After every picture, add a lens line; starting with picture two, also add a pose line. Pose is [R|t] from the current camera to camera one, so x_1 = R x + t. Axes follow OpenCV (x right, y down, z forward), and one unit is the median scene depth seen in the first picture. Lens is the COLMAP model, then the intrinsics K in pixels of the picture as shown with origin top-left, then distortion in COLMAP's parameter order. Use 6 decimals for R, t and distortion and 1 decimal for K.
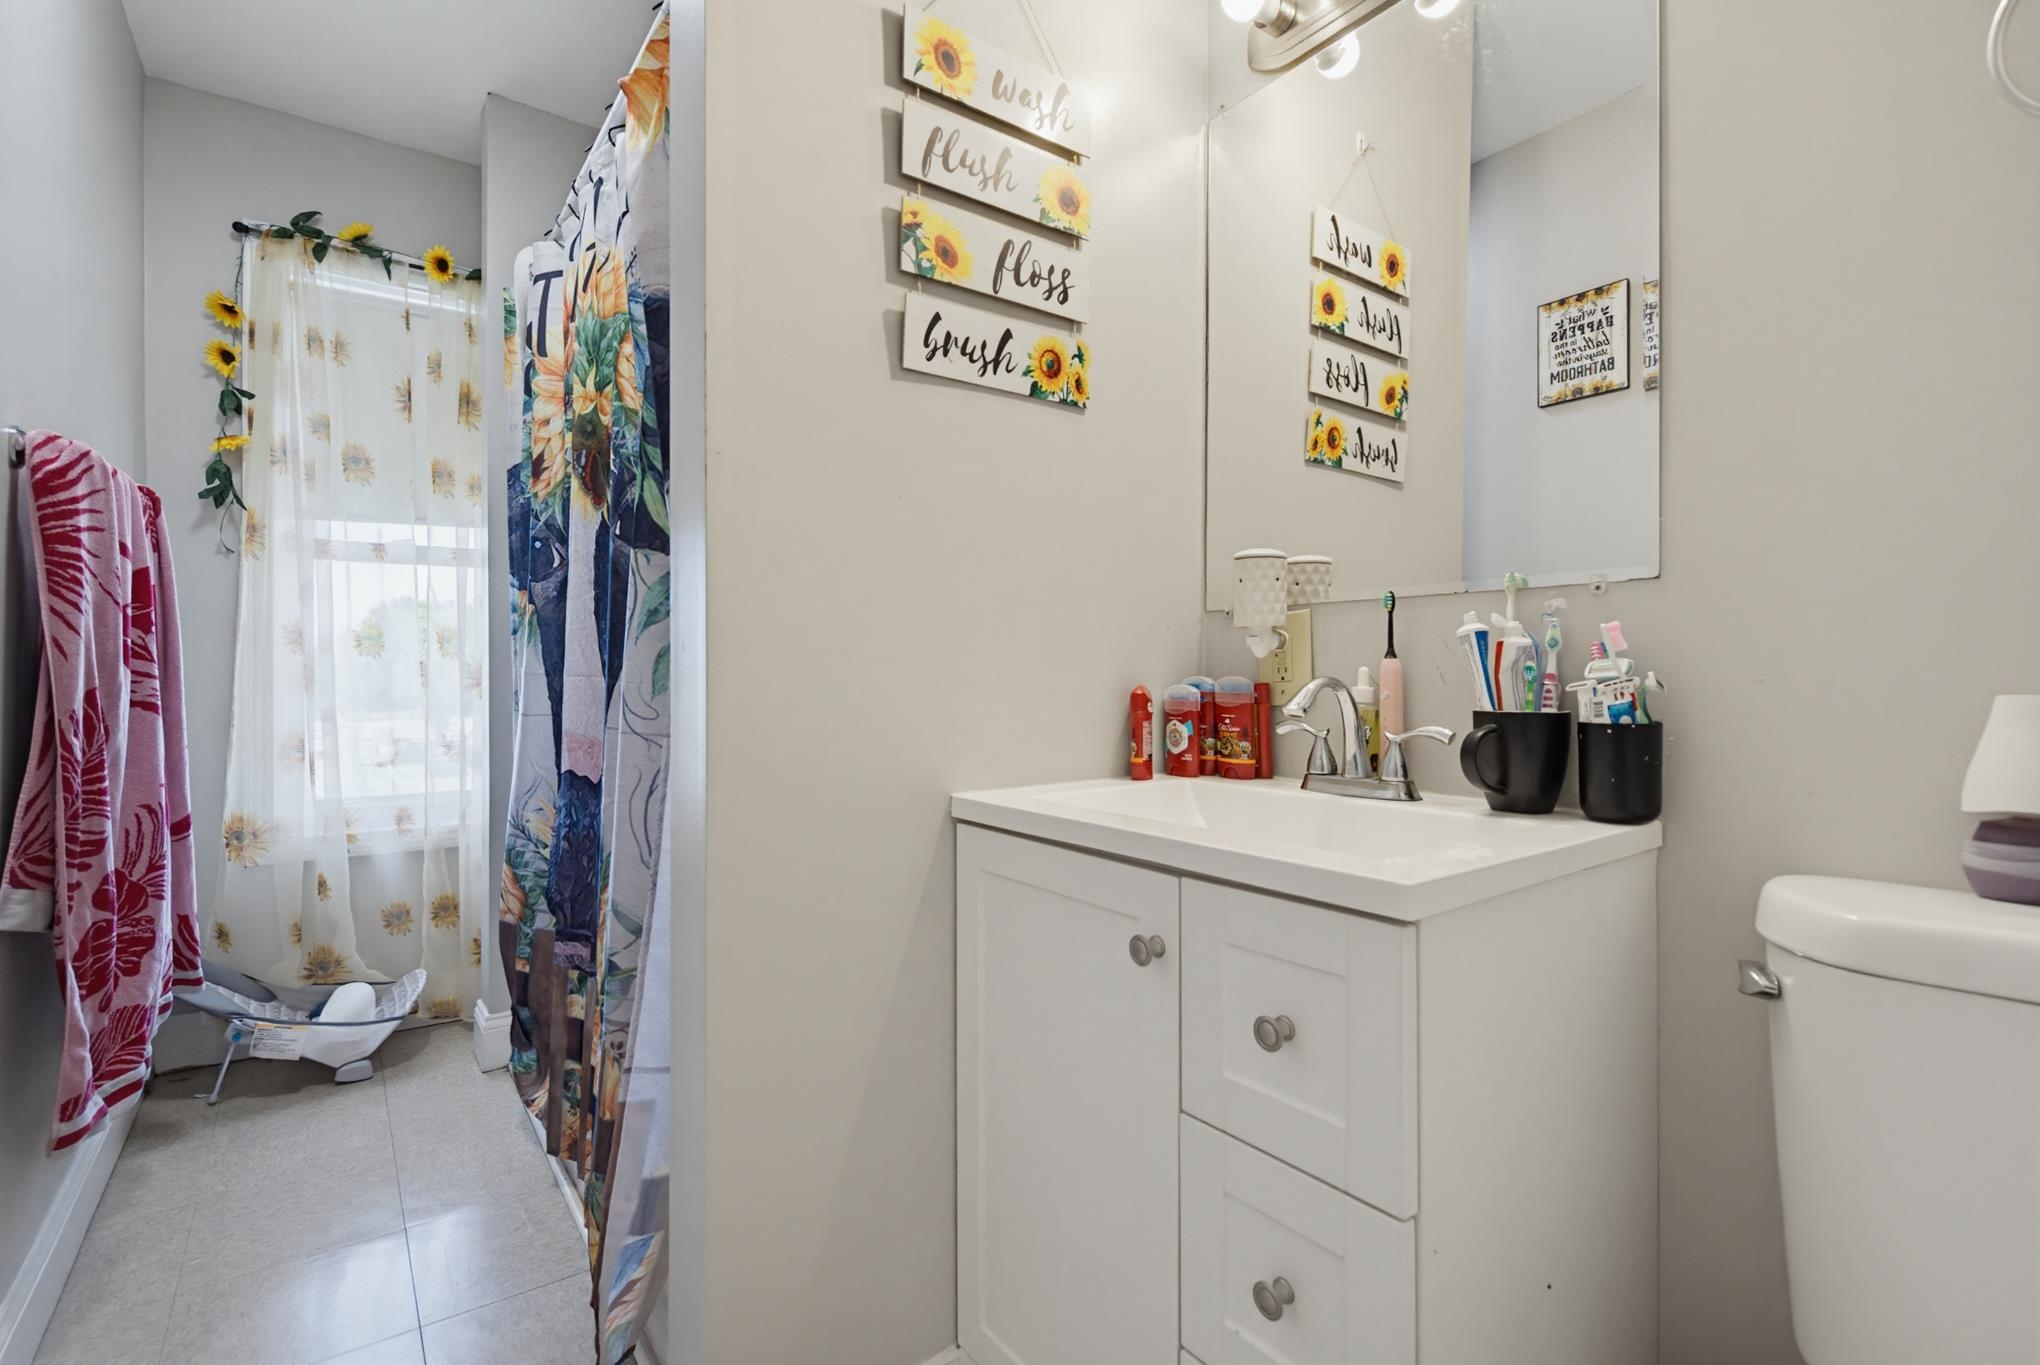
lens RADIAL K [[932.7, 0, 1019.3], [0, 932.7, 687.9], [0, 0, 1]] dist [0.004156, -0.000217]
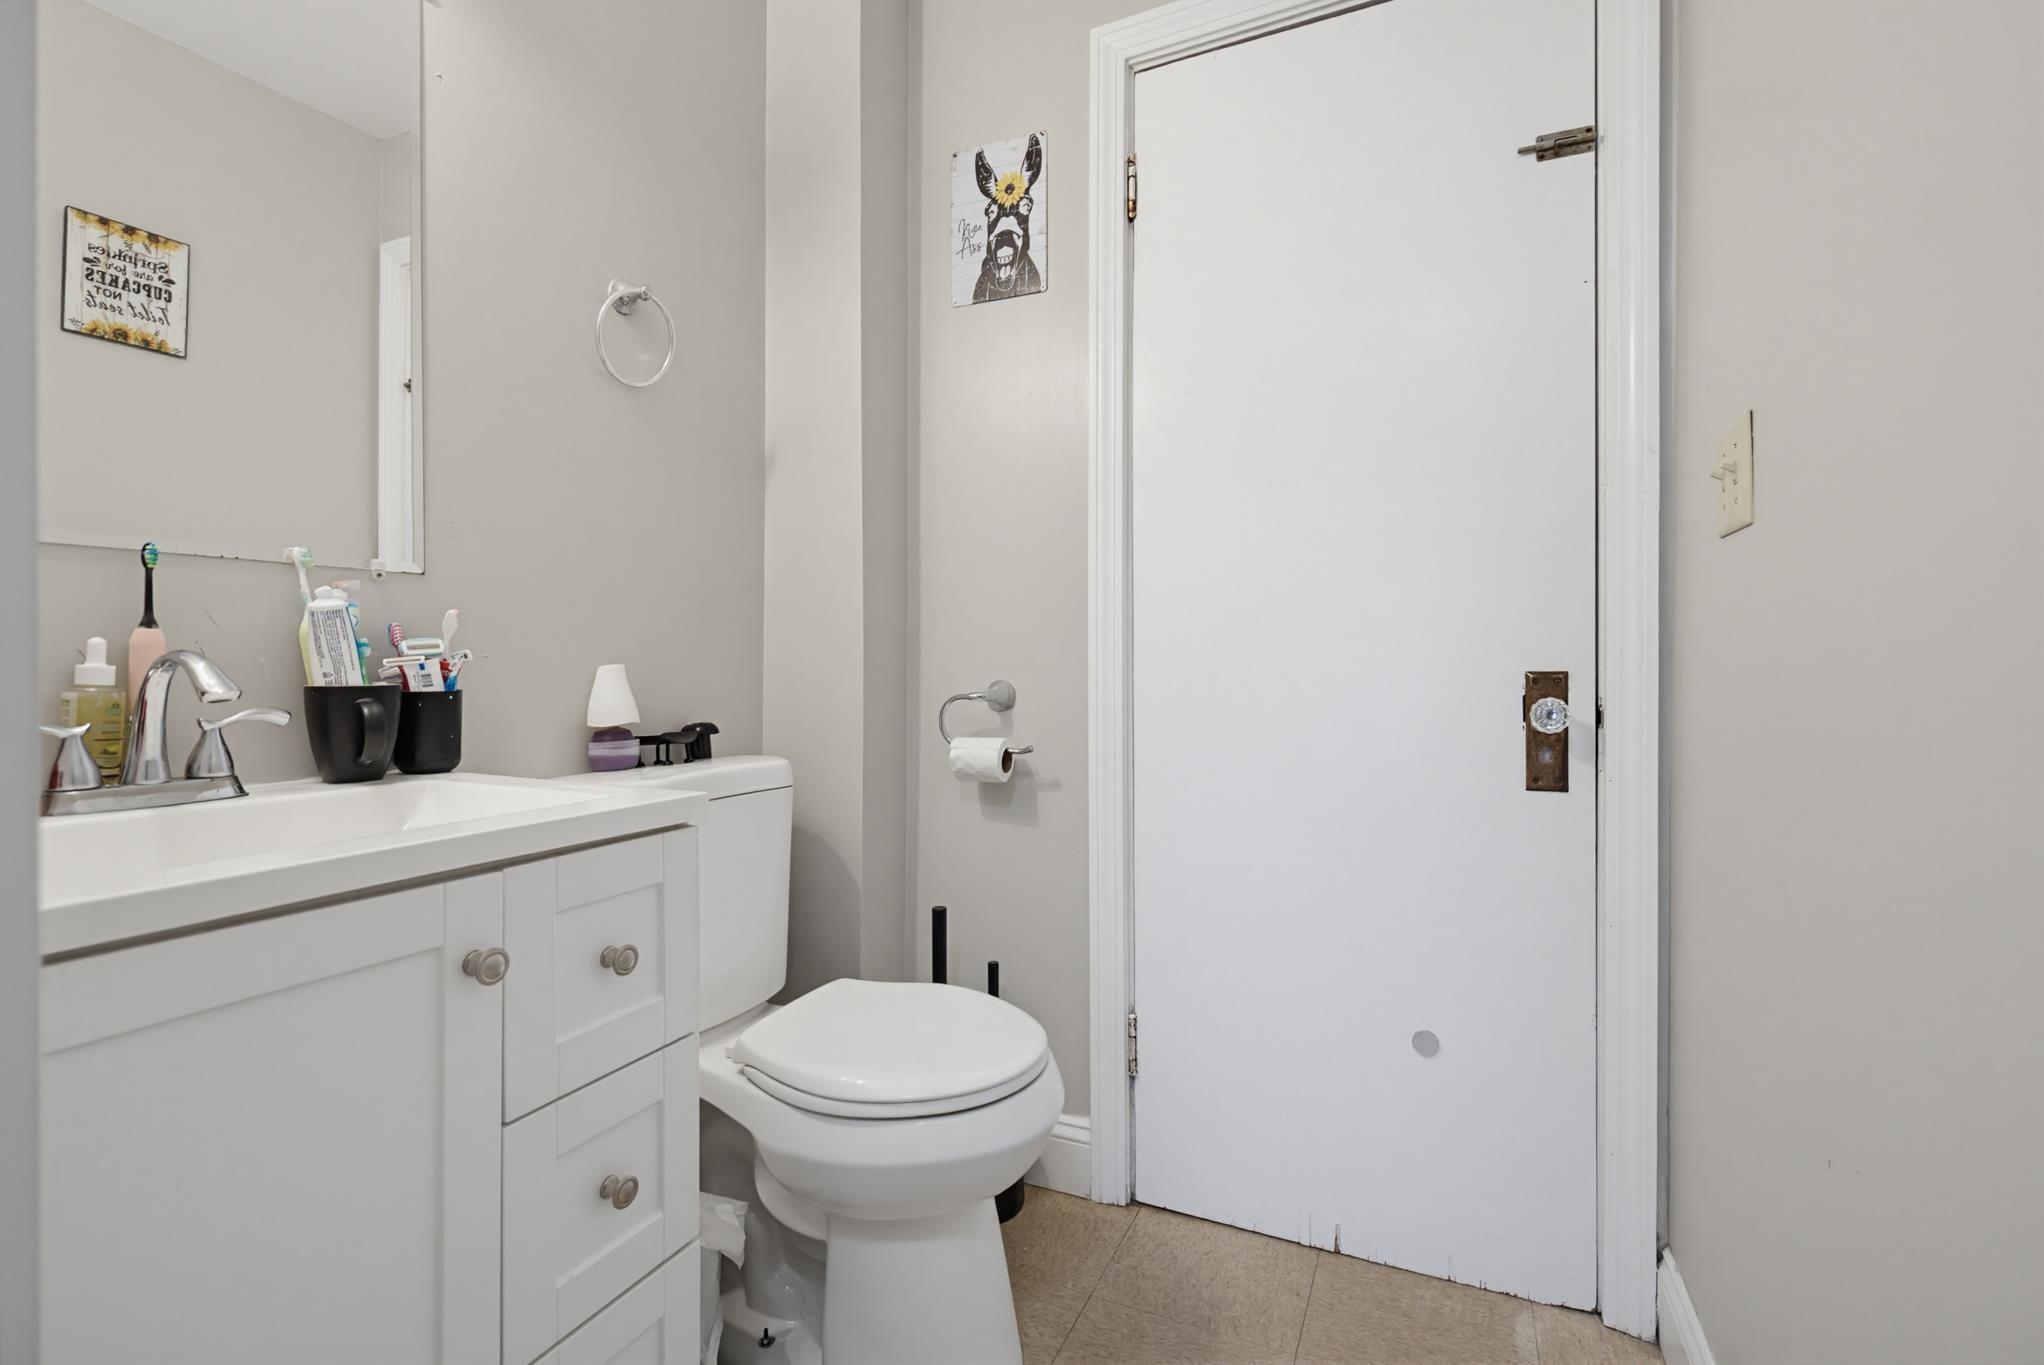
lens RADIAL K [[934.6, 0, 1017.6], [0, 934.6, 666.5], [0, 0, 1]] dist [0.004156, -0.000217]
pose [[-0.492464, -0.001350, 0.870332, -0.680310], [0.012962, 0.999877, 0.008885, 0.003261], [-0.870236, 0.015657, -0.492386, 0.795551]]
